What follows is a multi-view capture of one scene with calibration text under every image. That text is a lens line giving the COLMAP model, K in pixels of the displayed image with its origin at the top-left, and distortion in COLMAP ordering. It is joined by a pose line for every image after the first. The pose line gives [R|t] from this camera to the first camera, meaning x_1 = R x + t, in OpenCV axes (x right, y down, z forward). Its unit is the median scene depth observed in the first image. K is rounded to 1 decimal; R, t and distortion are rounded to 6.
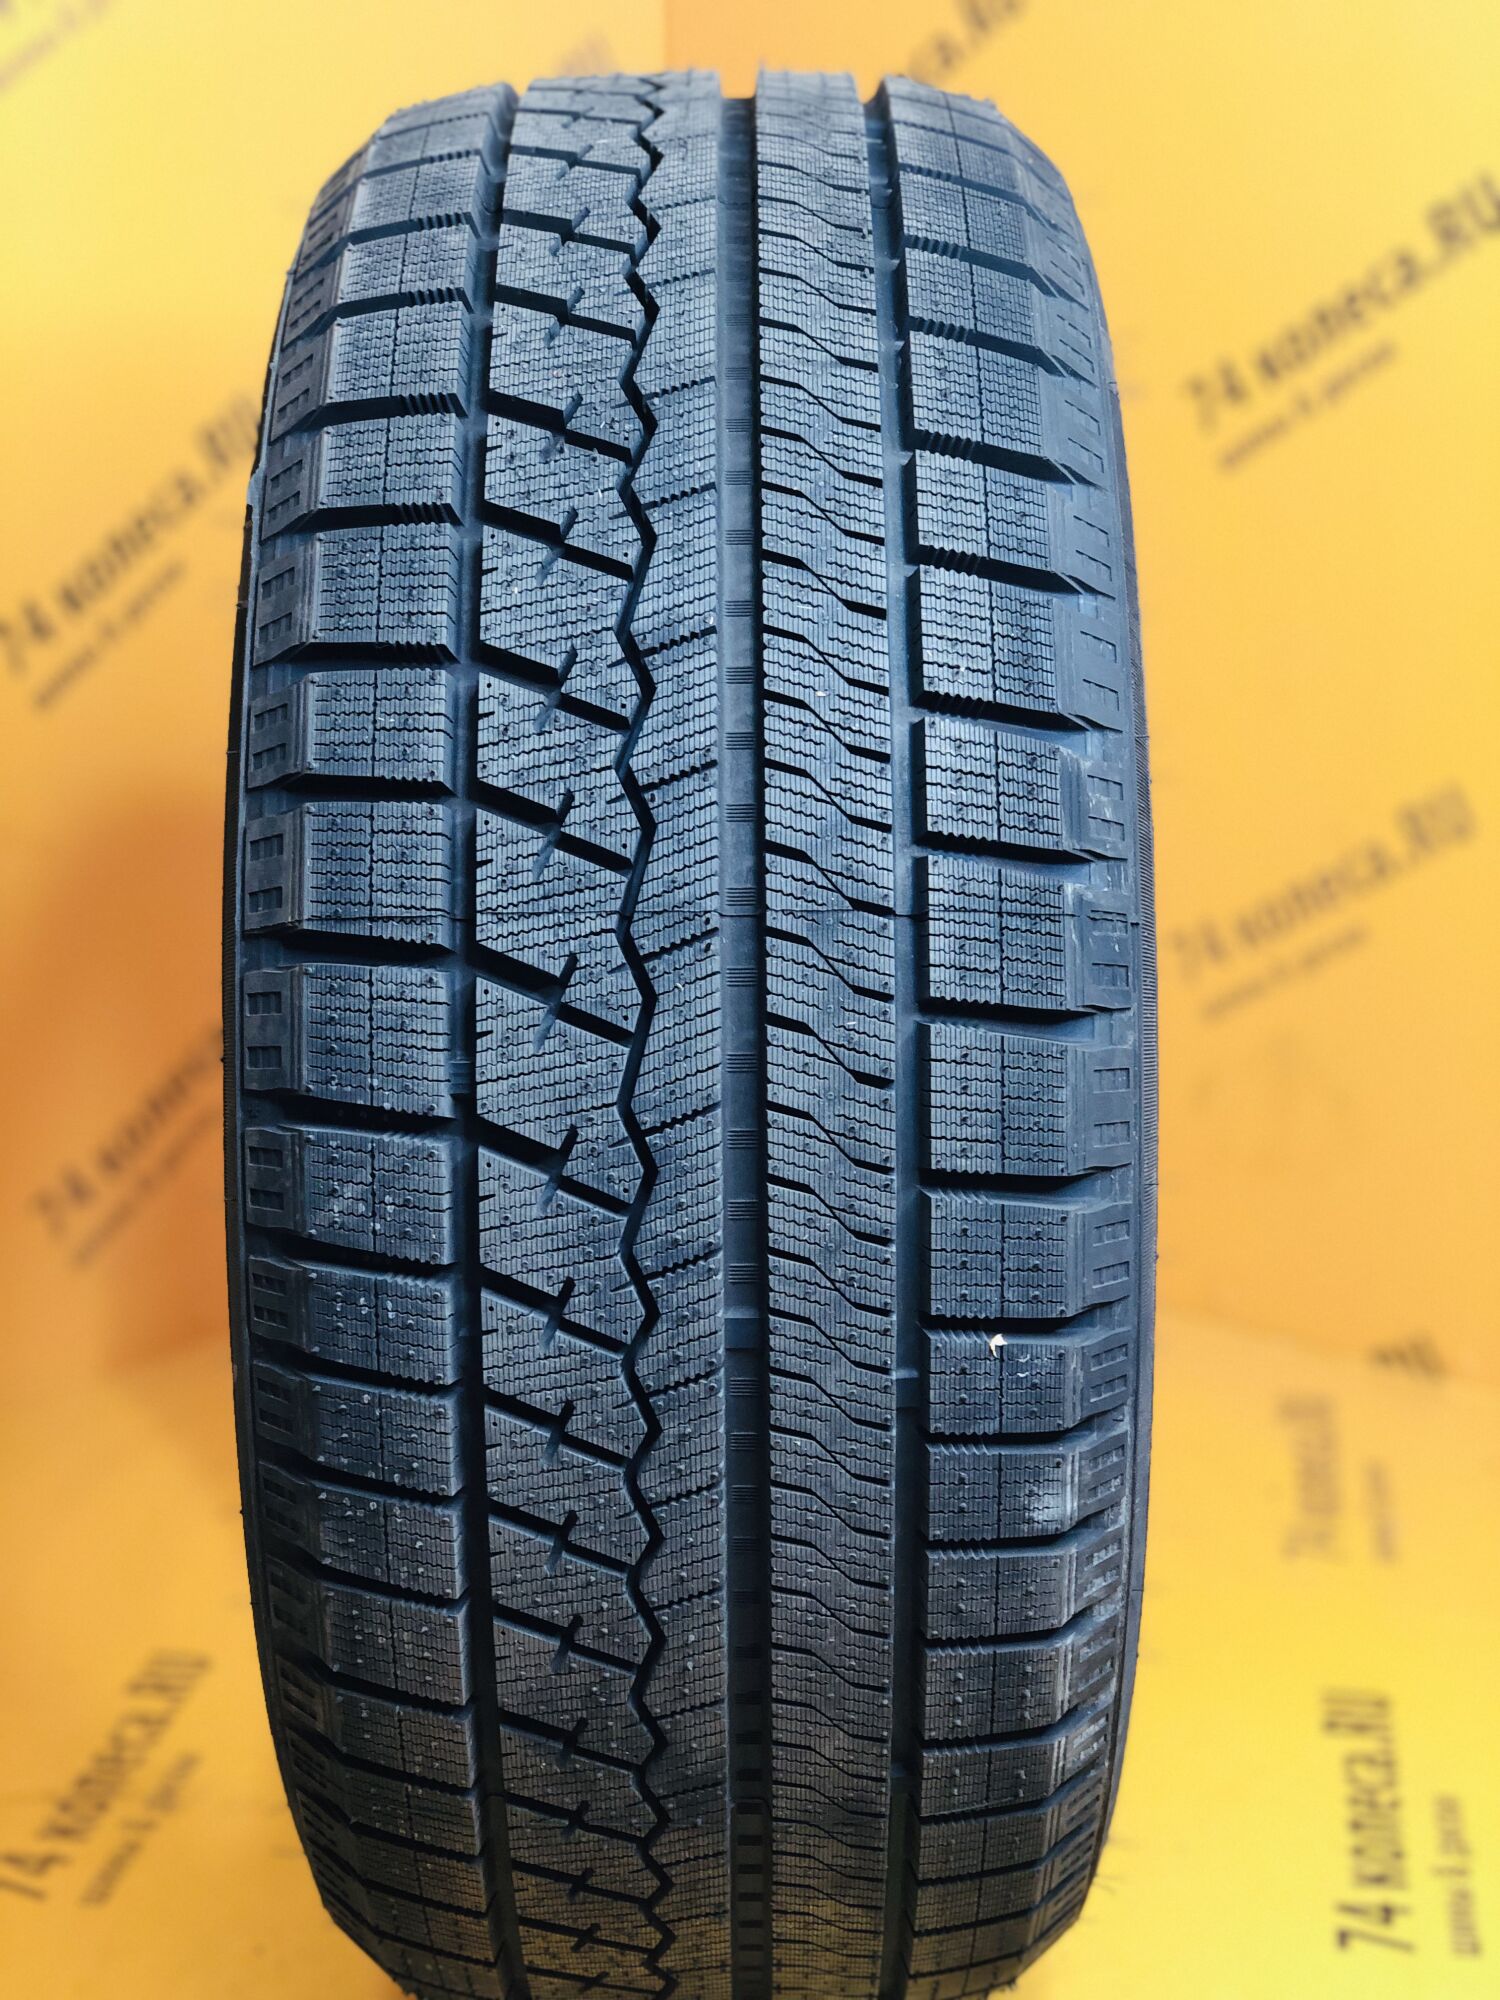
lens RADIAL K [[3066.1, 0, 749.8], [0, 3066.1, 998.8], [0, 0, 1]] dist [-0.013423, 0.000000]
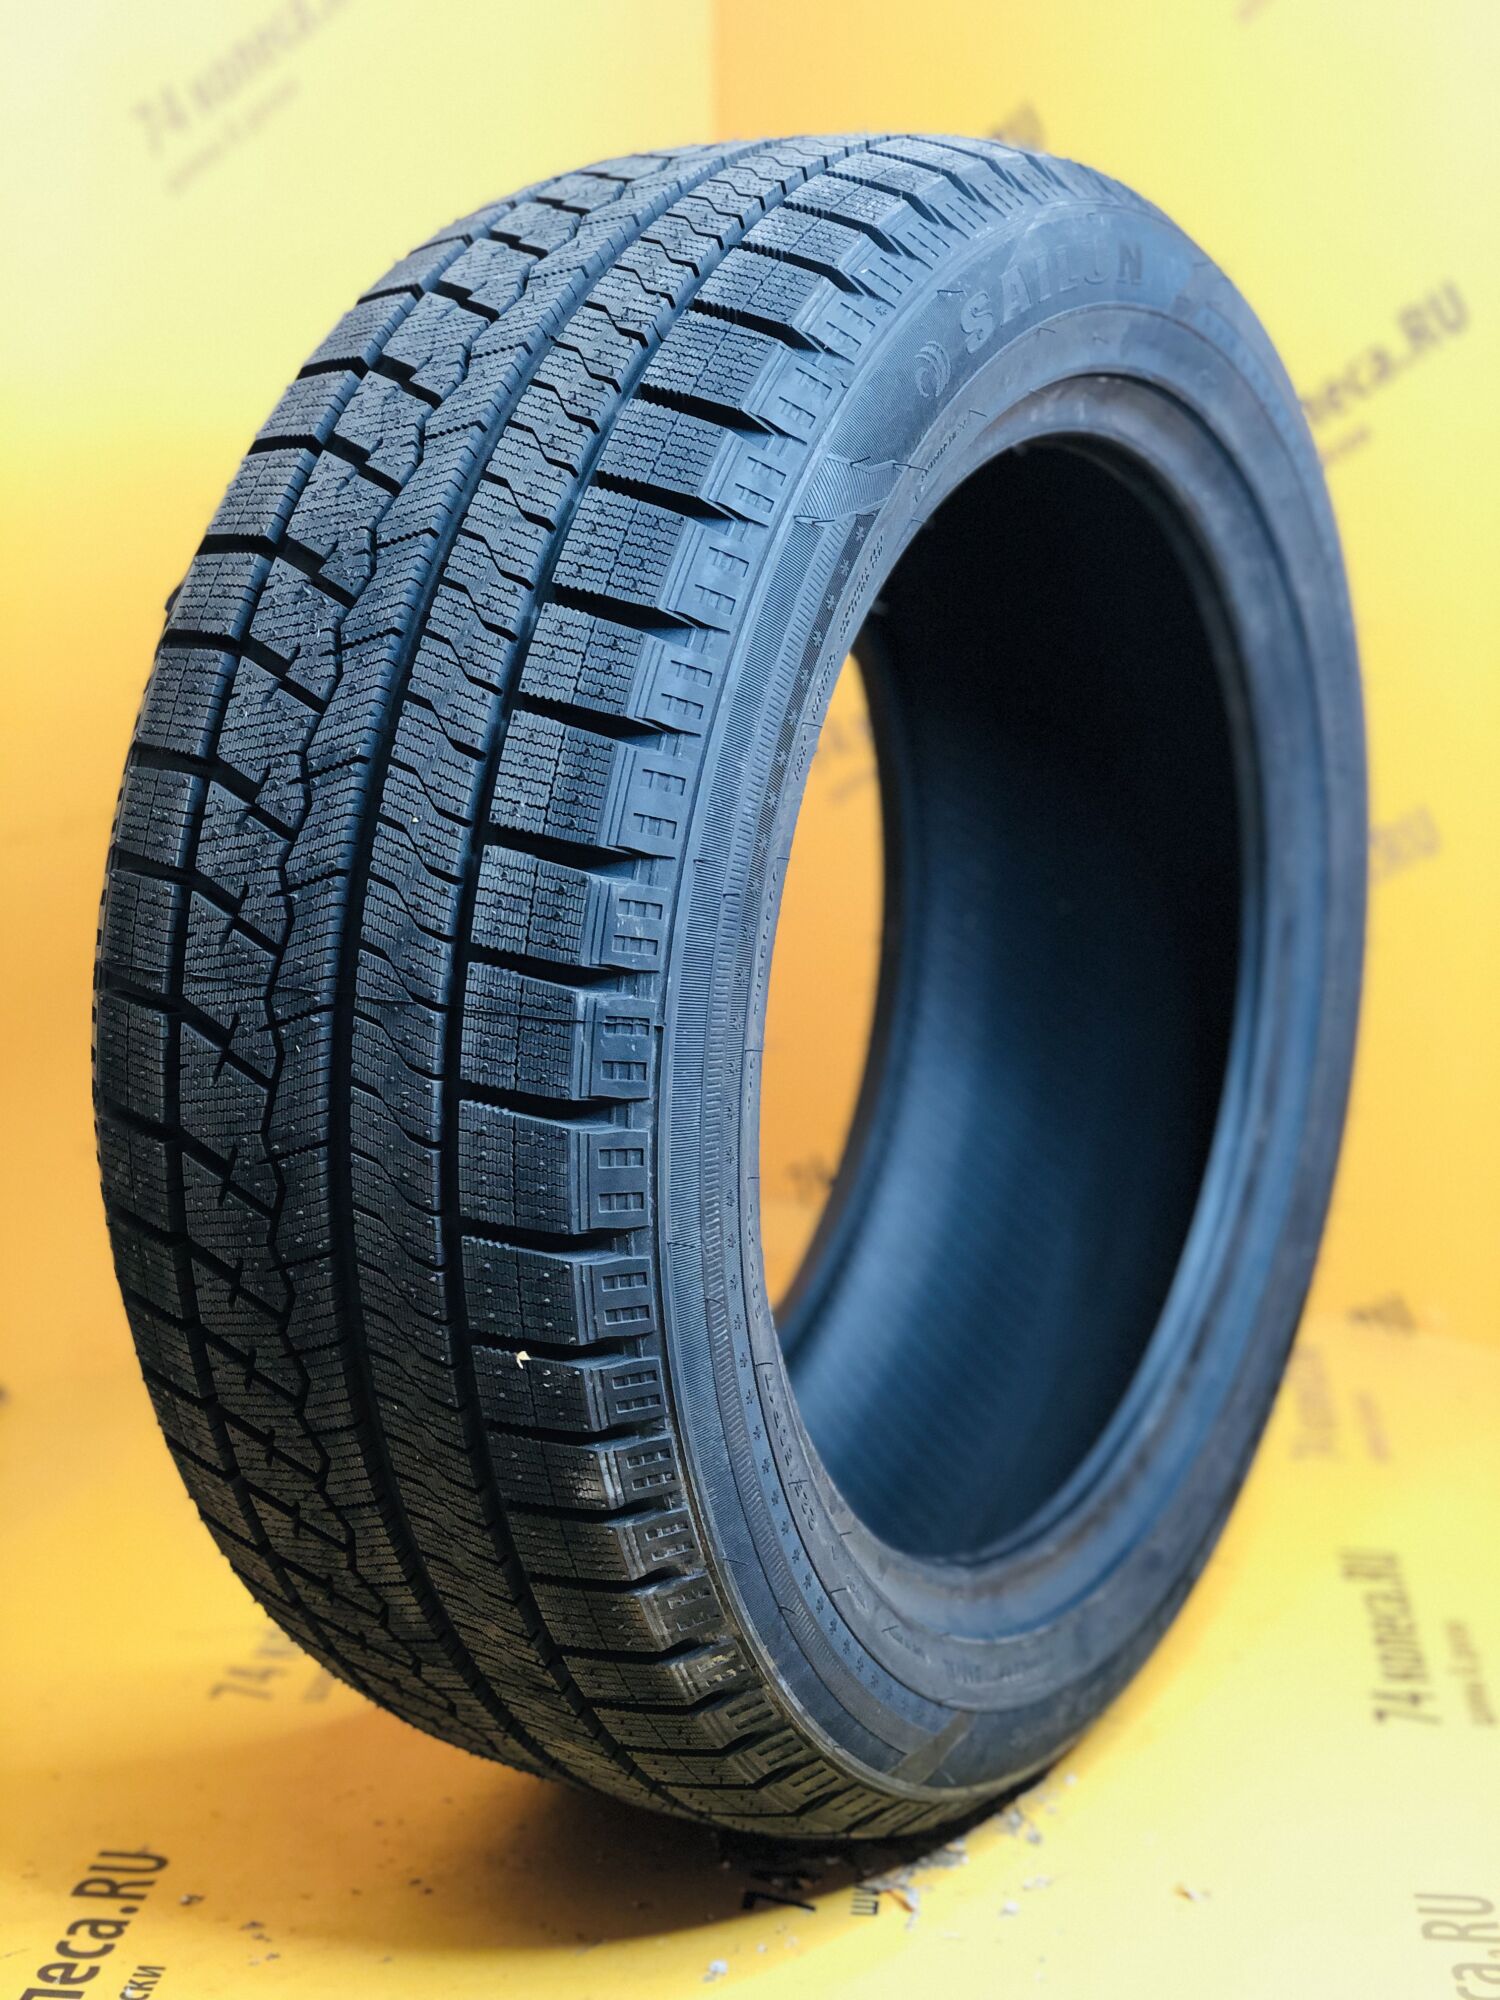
lens RADIAL K [[3066.1, 0, 751.7], [0, 3066.1, 1000.3], [0, 0, 1]] dist [-0.013423, 0.000000]
pose [[0.850049, 0.106397, -0.515845, 0.774801], [-0.026064, 0.986682, 0.160560, -0.227987], [0.526058, -0.123039, 0.841501, 0.032624]]
